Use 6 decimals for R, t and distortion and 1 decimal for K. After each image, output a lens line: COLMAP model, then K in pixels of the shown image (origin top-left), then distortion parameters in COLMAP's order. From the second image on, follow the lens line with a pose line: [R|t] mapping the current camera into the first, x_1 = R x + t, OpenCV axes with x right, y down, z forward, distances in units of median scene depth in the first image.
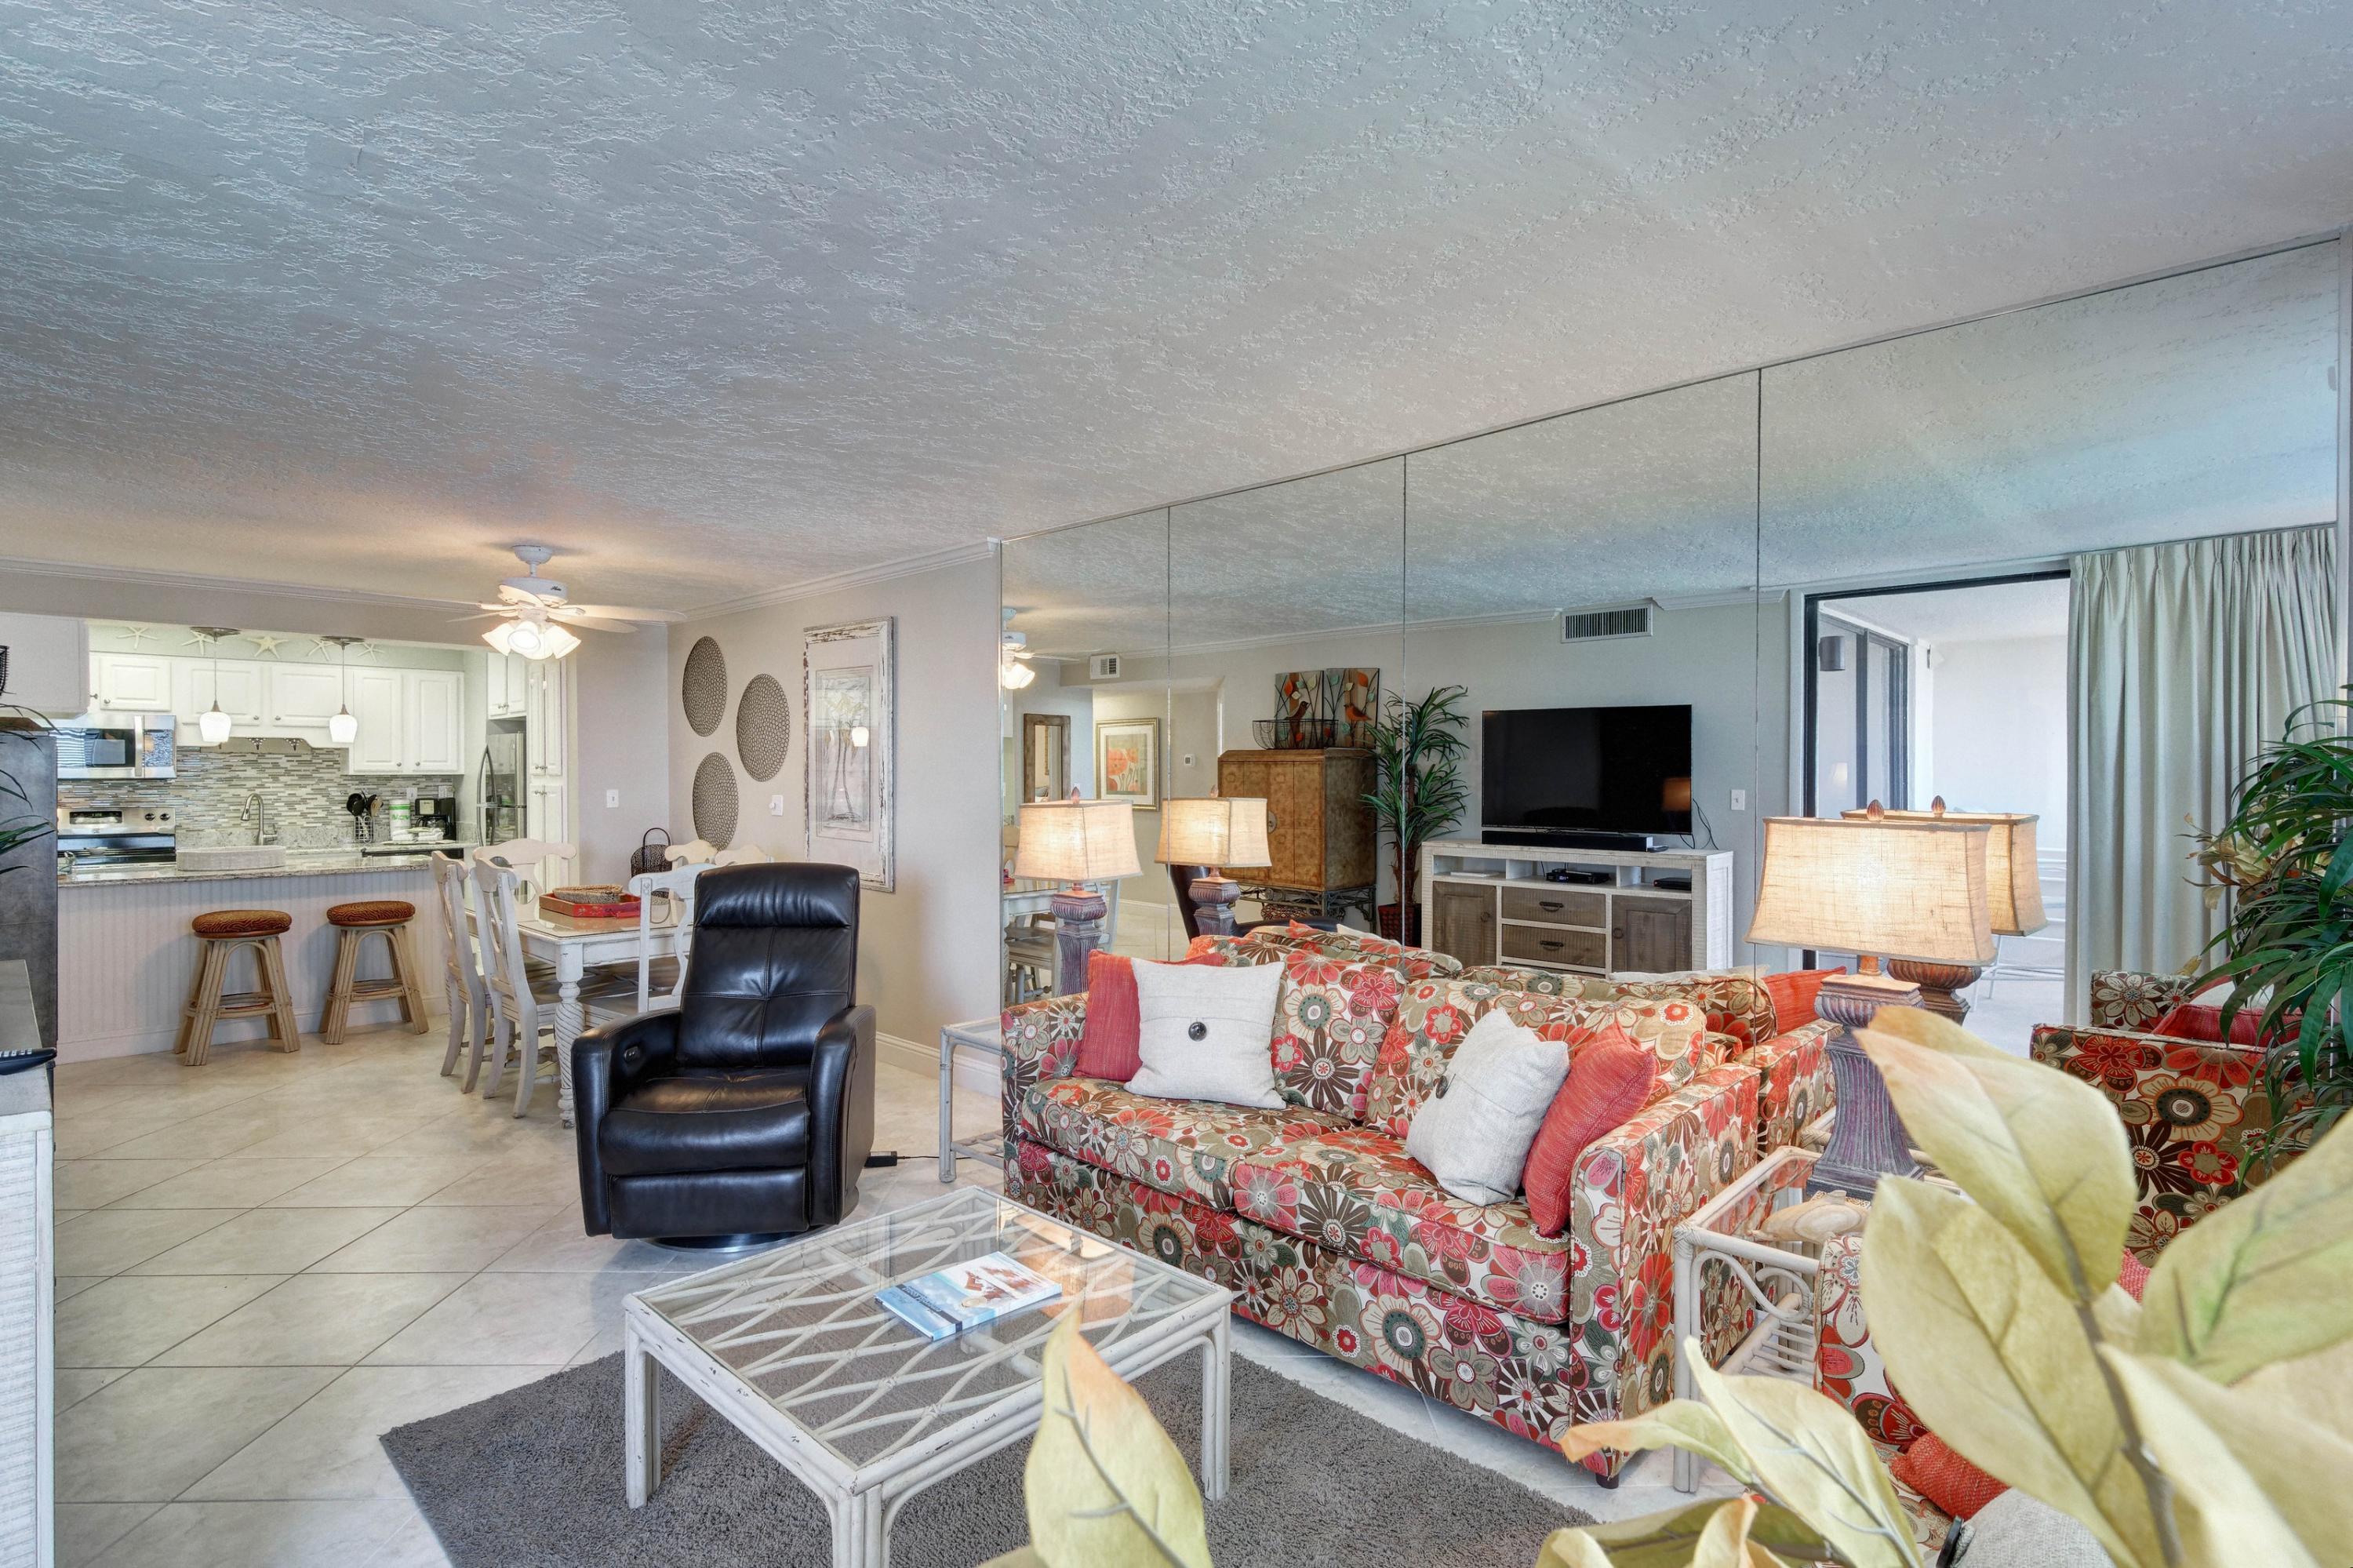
lens RADIAL K [[1147.2, 0, 1188.0], [0, 1147.2, 784.1], [0, 0, 1]] dist [0.000888, -0.000197]
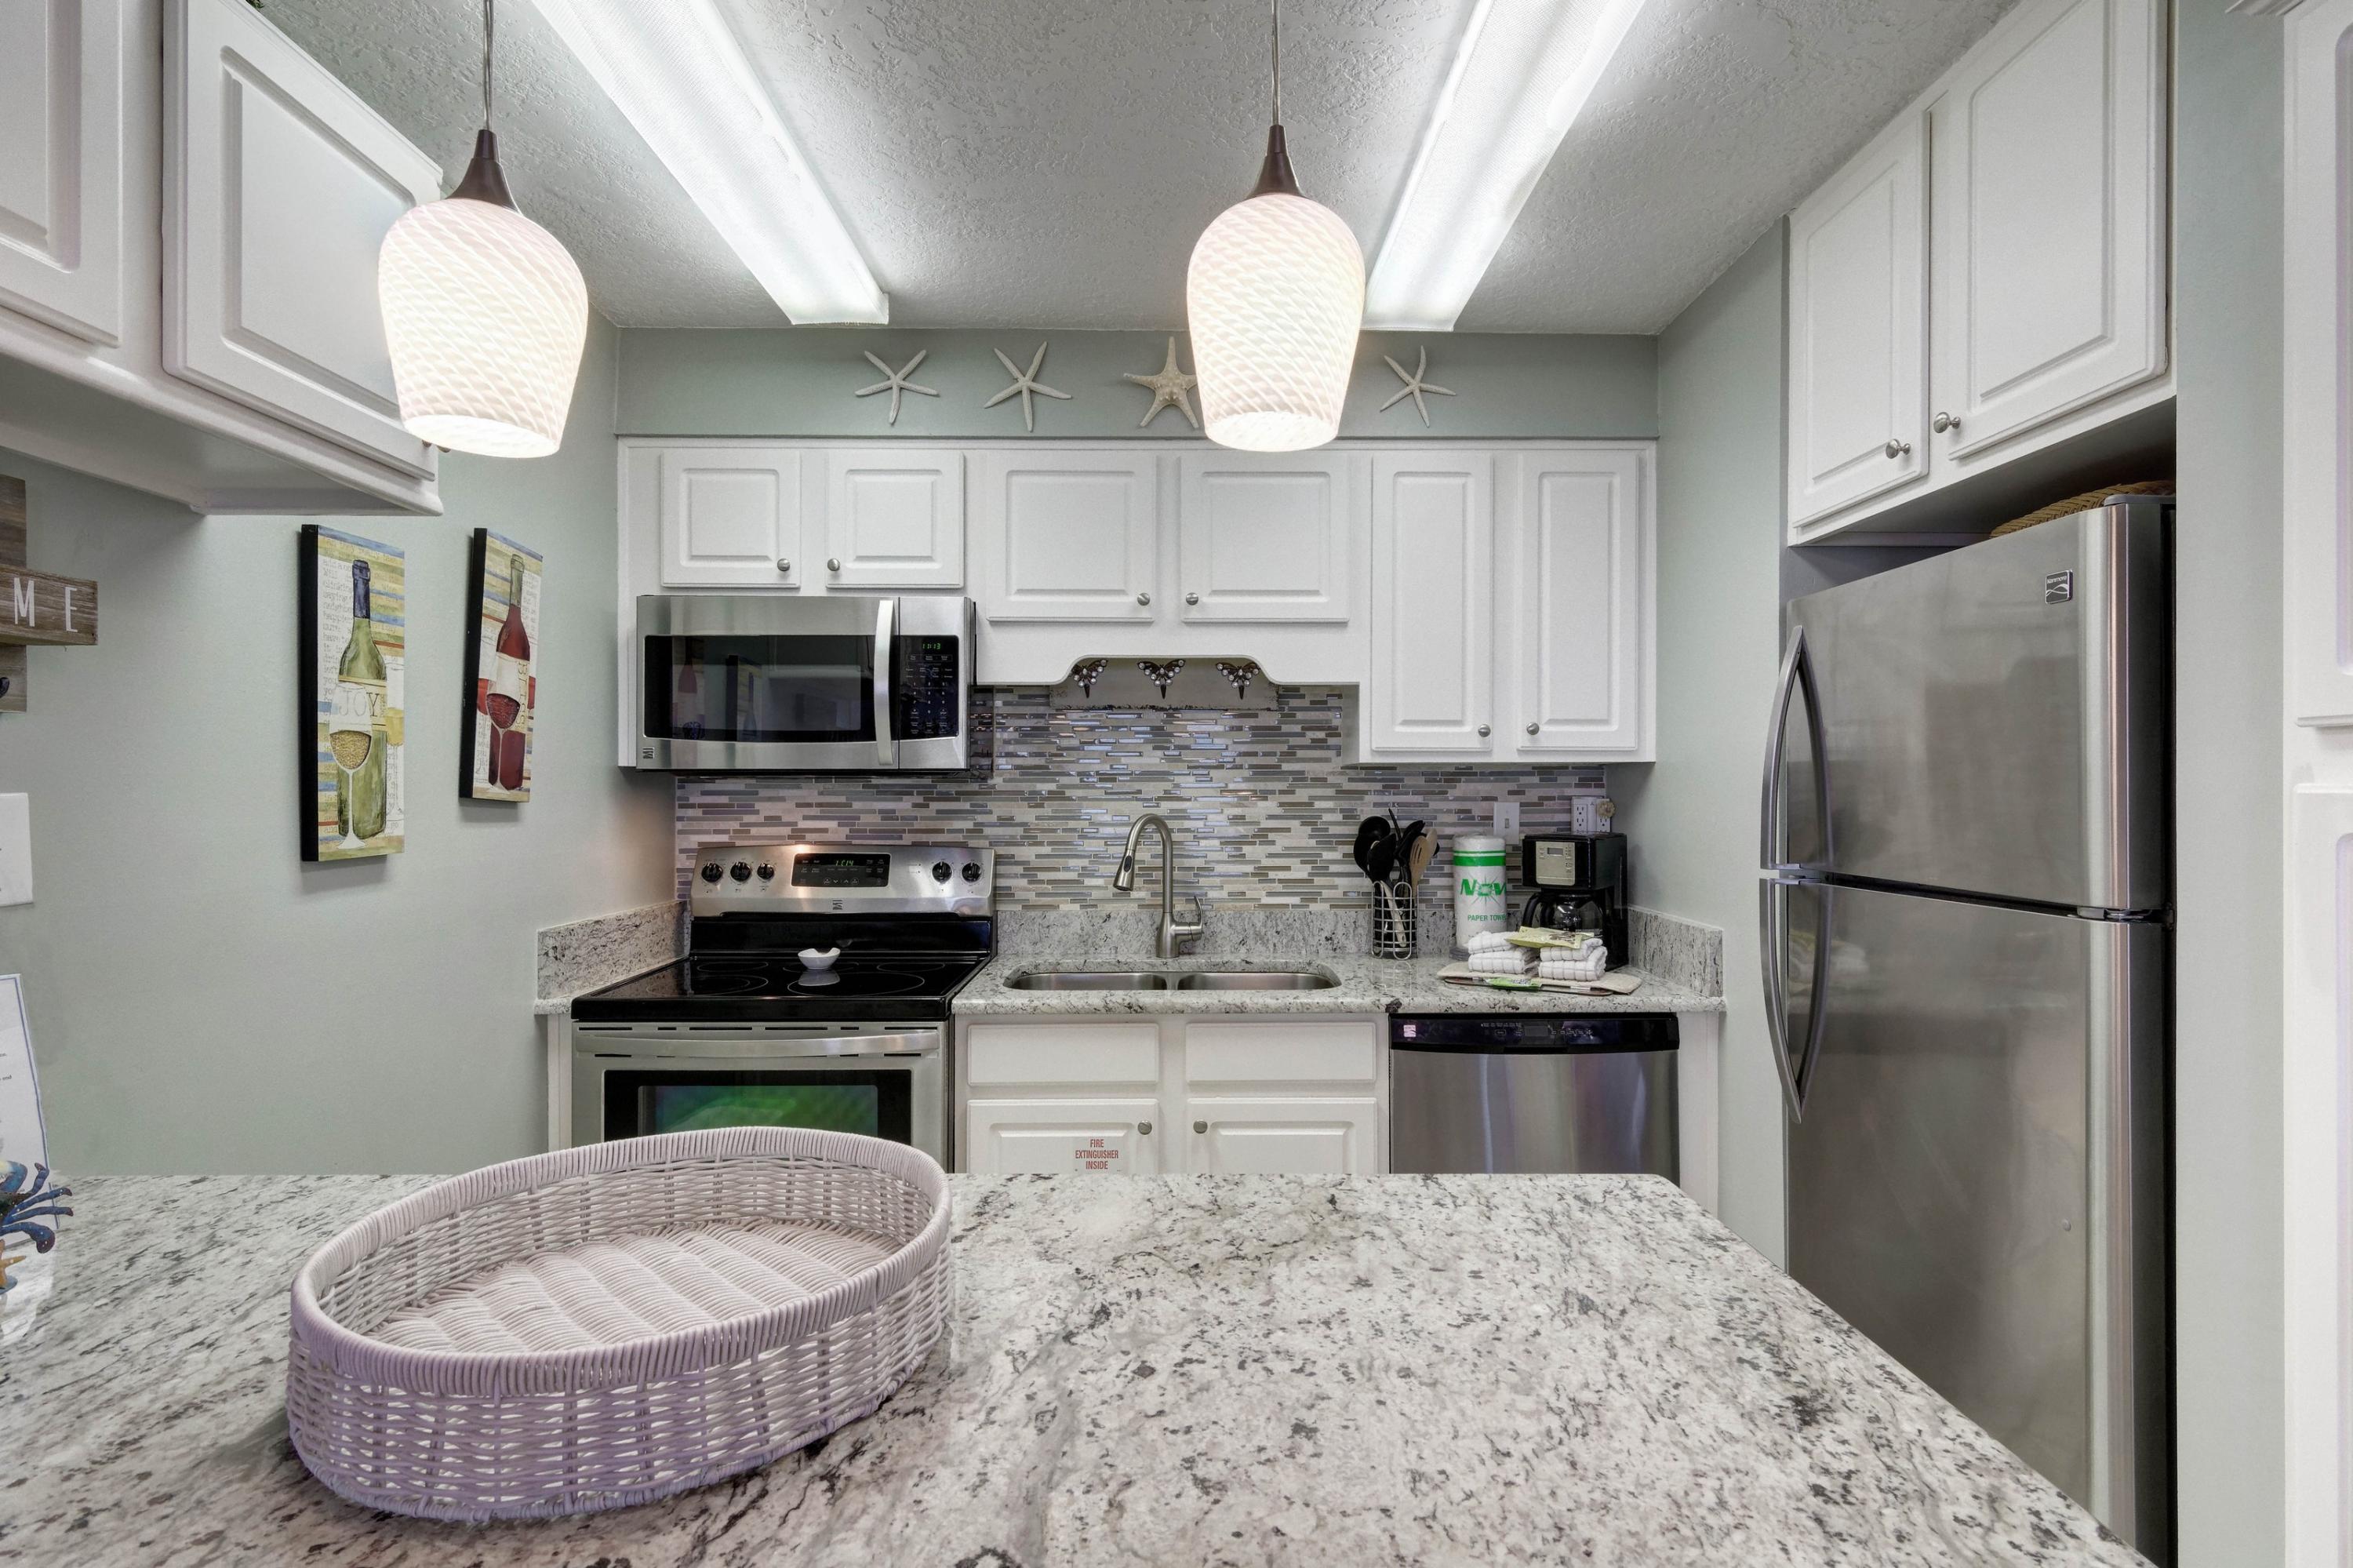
lens RADIAL K [[1145.2, 0, 1184.1], [0, 1145.2, 784.7], [0, 0, 1]] dist [0.003548, -0.001153]
pose [[0.695745, -0.002144, -0.718286, -0.648621], [-0.007570, 0.999918, -0.010317, 0.002766], [0.718249, 0.012615, 0.695672, 0.900593]]
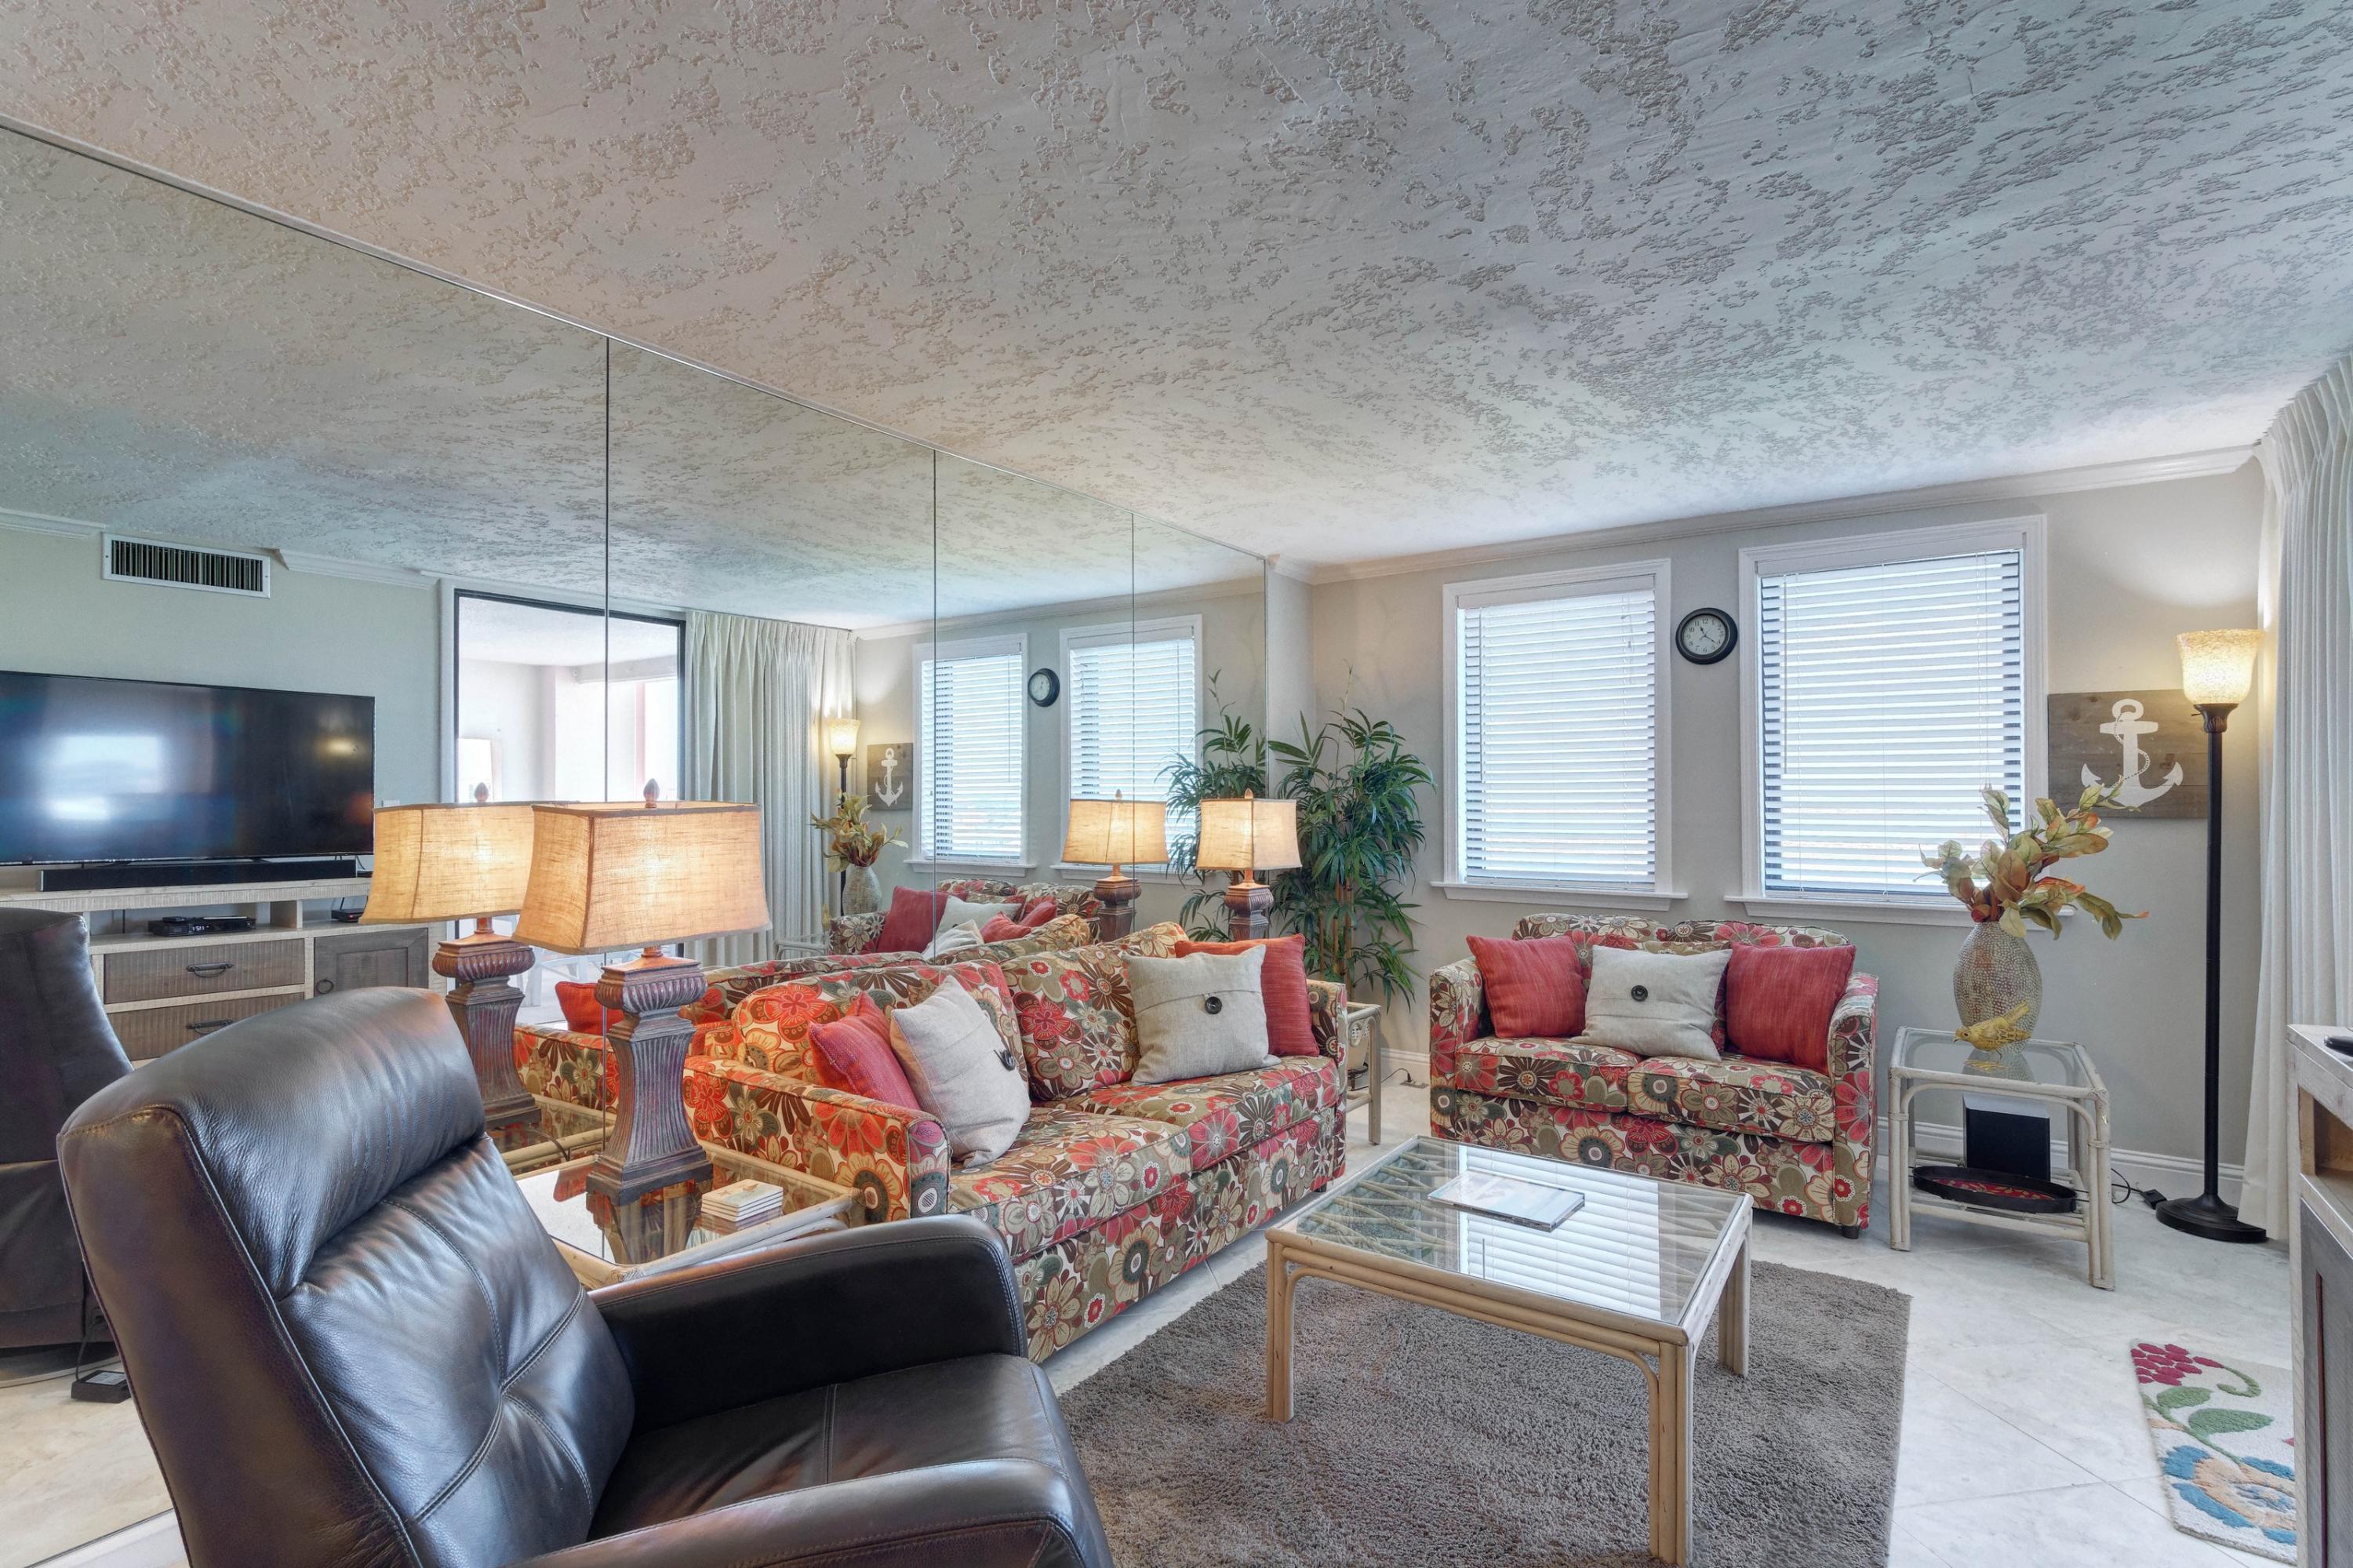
lens RADIAL K [[1122.1, 0, 1181.2], [0, 1122.1, 786.4], [0, 0, 1]] dist [0.002070, -0.000107]
pose [[-0.157418, 0.010675, 0.987474, -0.438029], [0.012816, 0.999879, -0.008766, 0.009099], [-0.987449, 0.011275, -0.157536, 0.514497]]
